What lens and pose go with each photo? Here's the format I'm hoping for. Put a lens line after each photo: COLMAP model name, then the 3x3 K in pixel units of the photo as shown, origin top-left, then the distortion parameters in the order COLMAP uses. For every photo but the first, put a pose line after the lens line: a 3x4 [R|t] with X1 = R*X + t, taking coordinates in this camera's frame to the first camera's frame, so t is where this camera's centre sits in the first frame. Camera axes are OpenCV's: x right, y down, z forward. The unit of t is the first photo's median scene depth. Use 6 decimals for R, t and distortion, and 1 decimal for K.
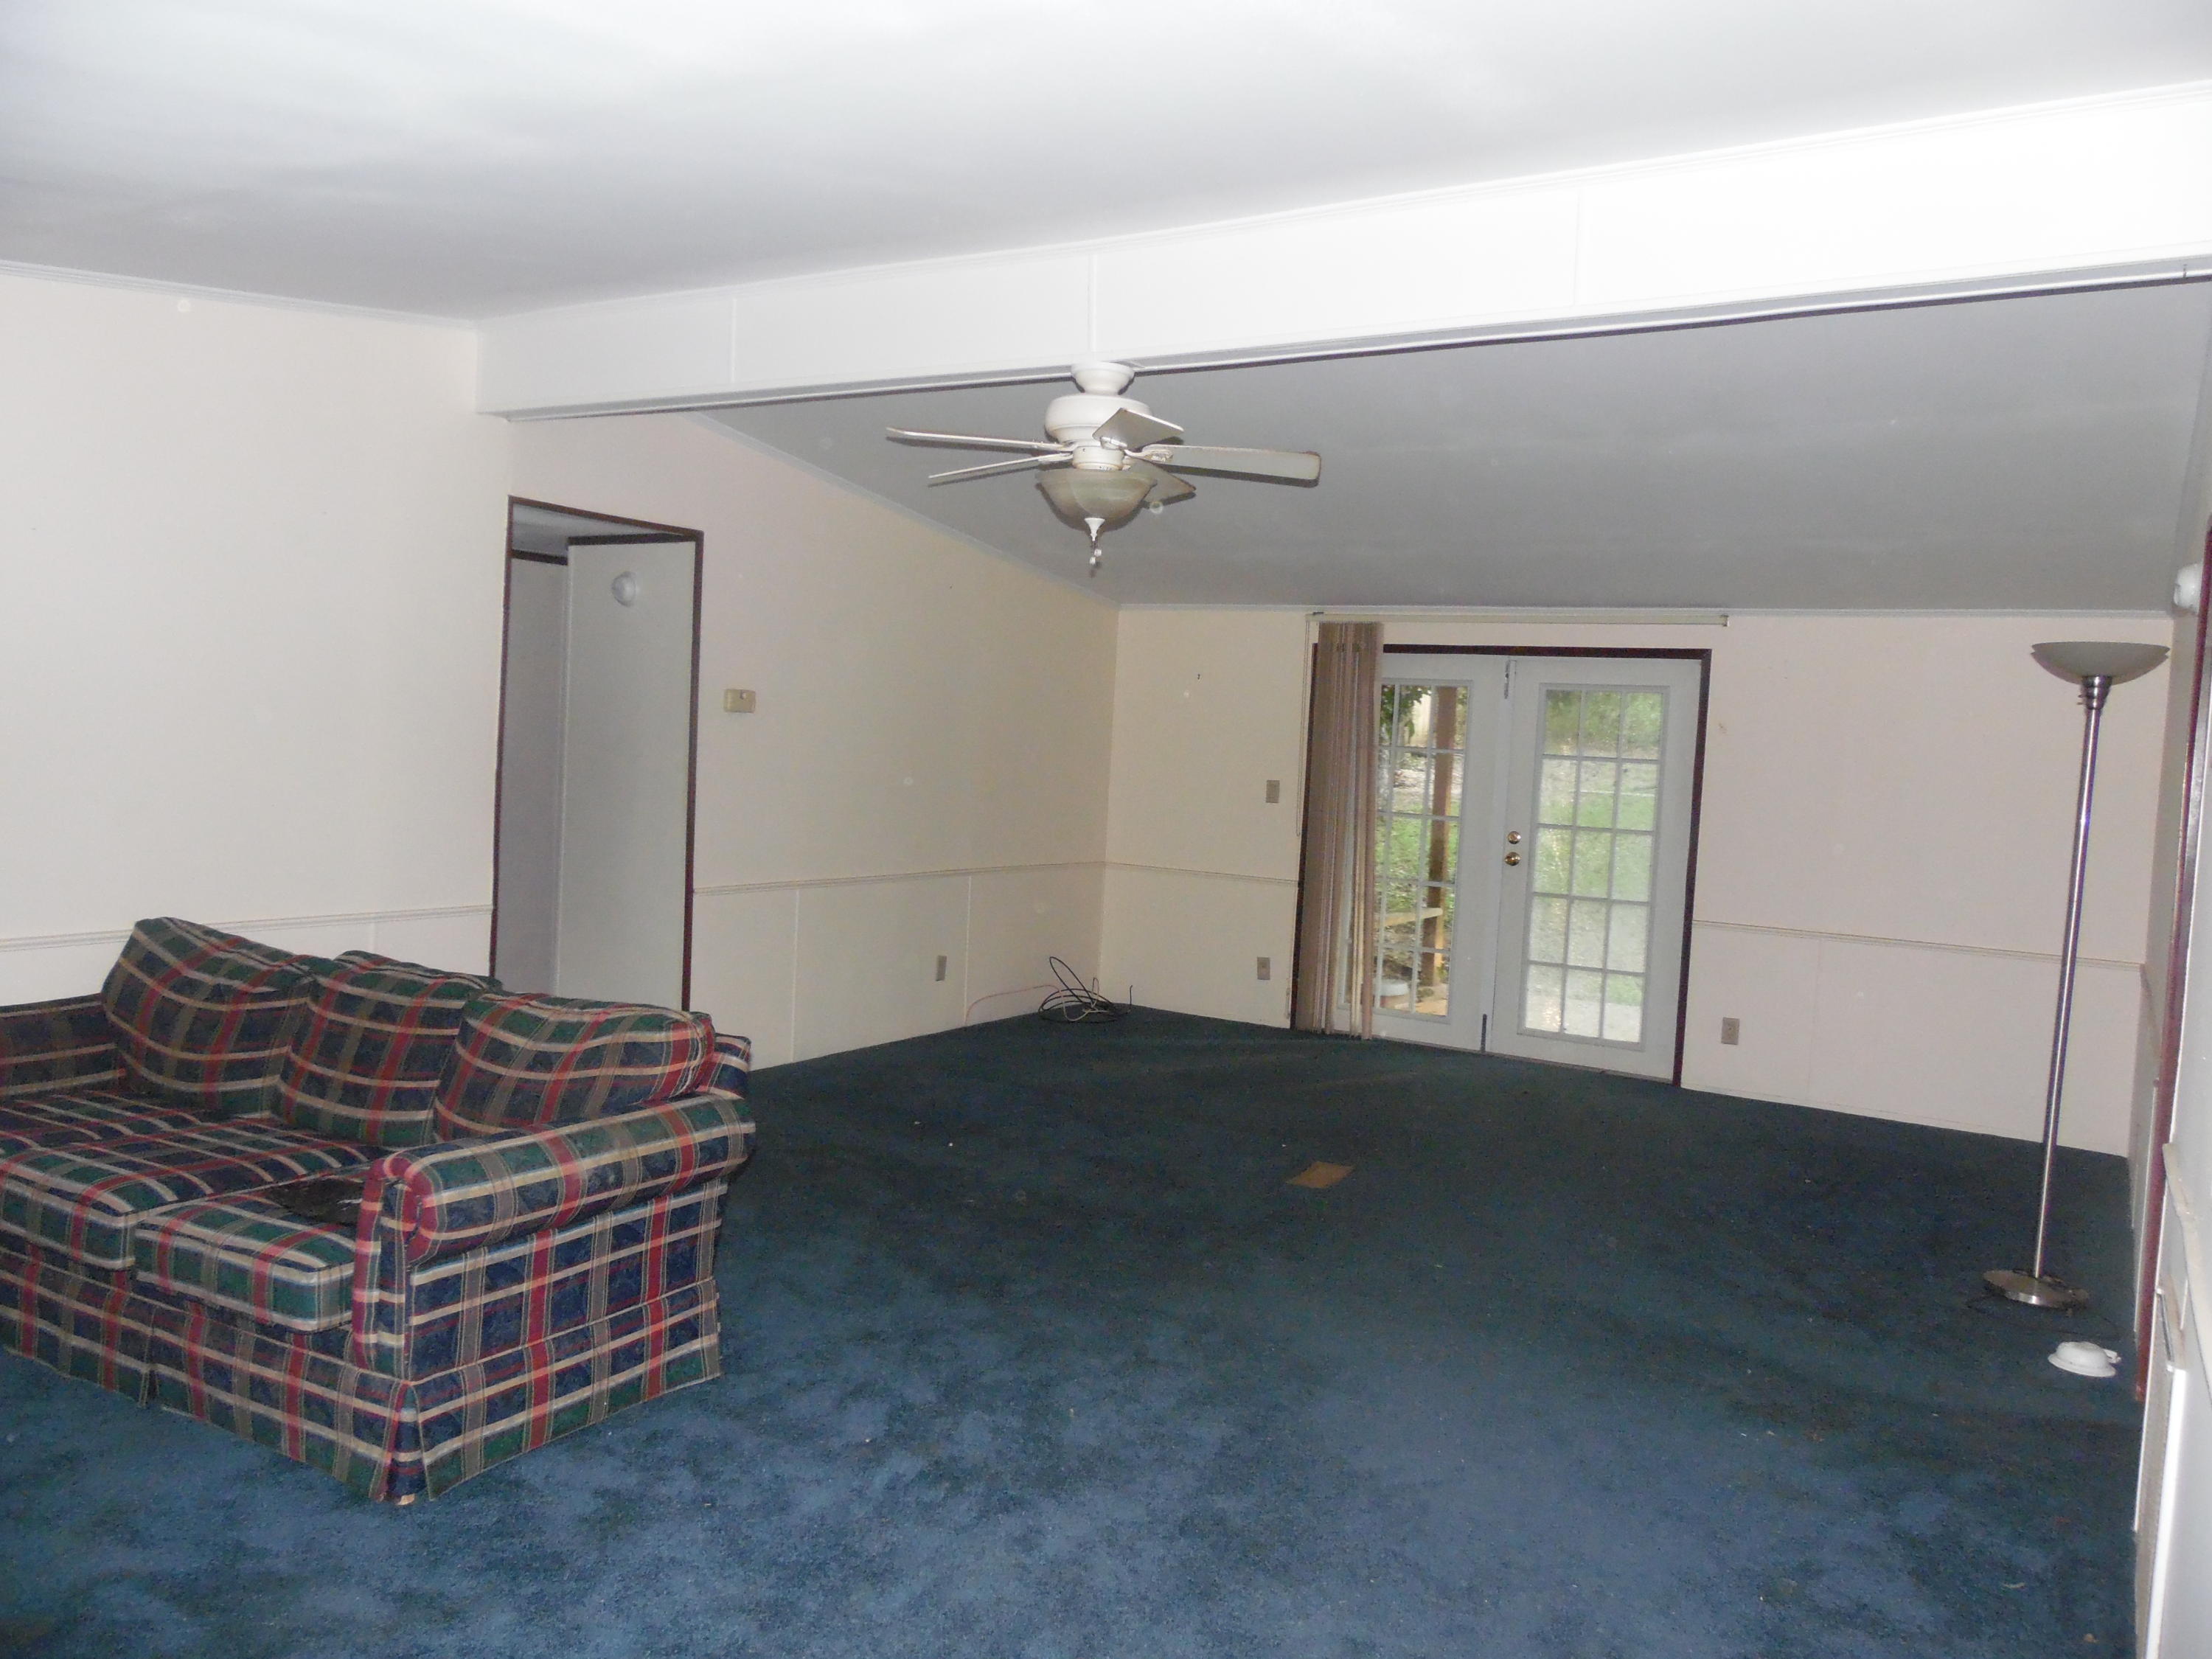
lens RADIAL K [[1649.7, 0, 1098.6], [0, 1649.7, 825.2], [0, 0, 1]] dist [-0.039617, 0.082932]
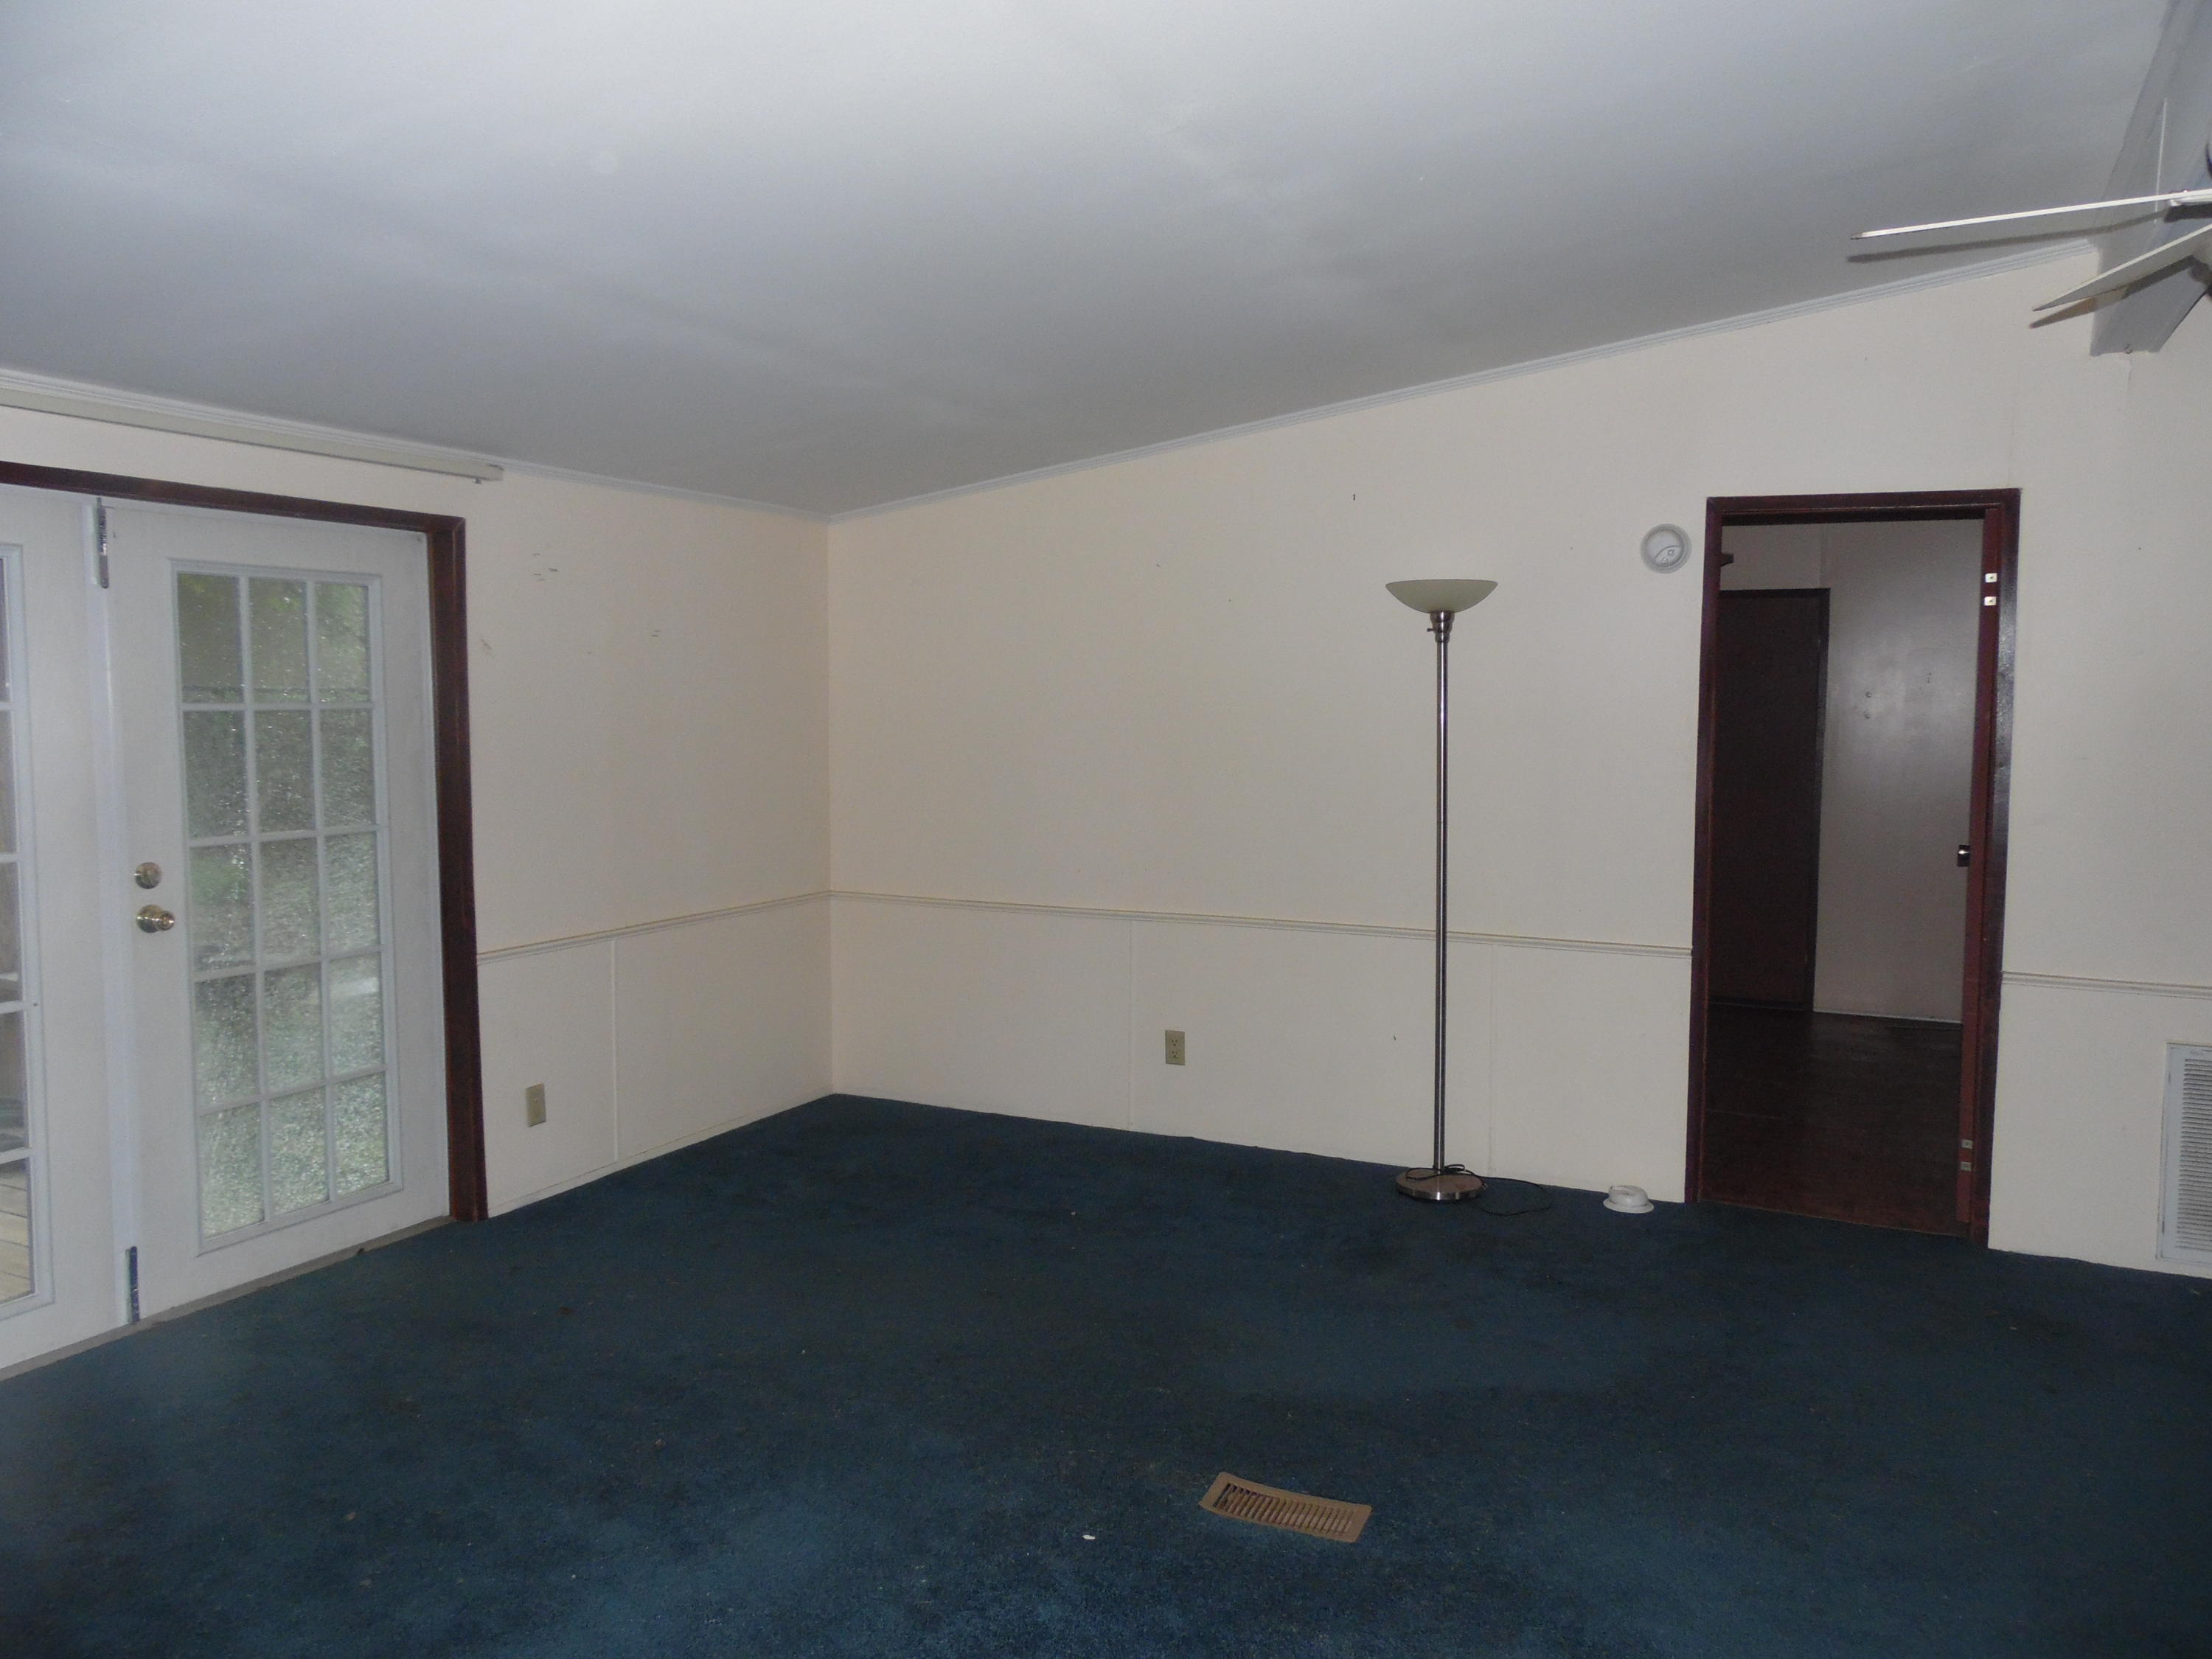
lens RADIAL K [[1649.7, 0, 1098.6], [0, 1649.7, 825.2], [0, 0, 1]] dist [-0.039617, 0.082932]
pose [[-0.107687, -0.126032, 0.986164, -0.255110], [0.047560, 0.990143, 0.131735, -0.057599], [-0.993047, 0.061088, -0.100632, 0.764936]]
